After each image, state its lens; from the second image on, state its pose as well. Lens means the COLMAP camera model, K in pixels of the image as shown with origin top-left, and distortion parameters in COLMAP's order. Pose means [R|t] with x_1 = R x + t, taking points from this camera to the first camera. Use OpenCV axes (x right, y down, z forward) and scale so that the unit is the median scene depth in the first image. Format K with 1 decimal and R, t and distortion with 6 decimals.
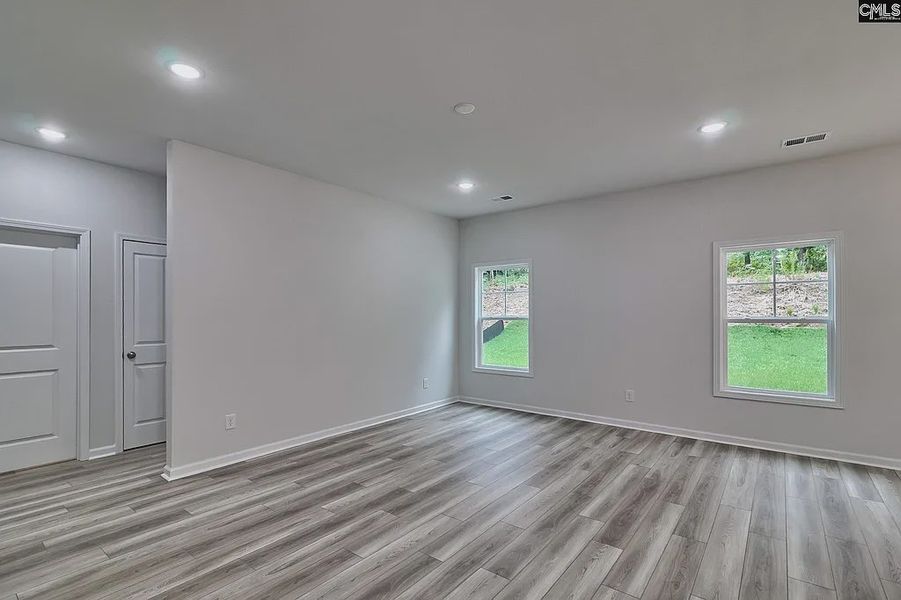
lens RADIAL K [[427.2, 0, 446.8], [0, 427.2, 317.2], [0, 0, 1]] dist [-0.000368, -0.000044]
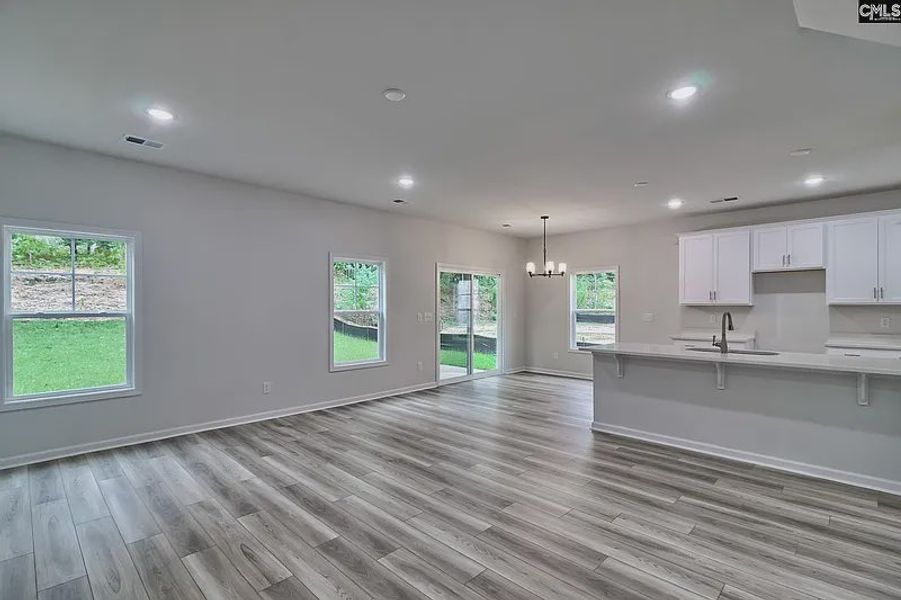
lens RADIAL K [[421.9, 0, 444.2], [0, 421.9, 307.6], [0, 0, 1]] dist [0.002862, 0.000490]
pose [[0.113362, -0.001447, 0.993553, -0.667116], [0.008246, 0.999966, 0.000516, -0.006865], [-0.993520, 0.008134, 0.113370, 0.580591]]
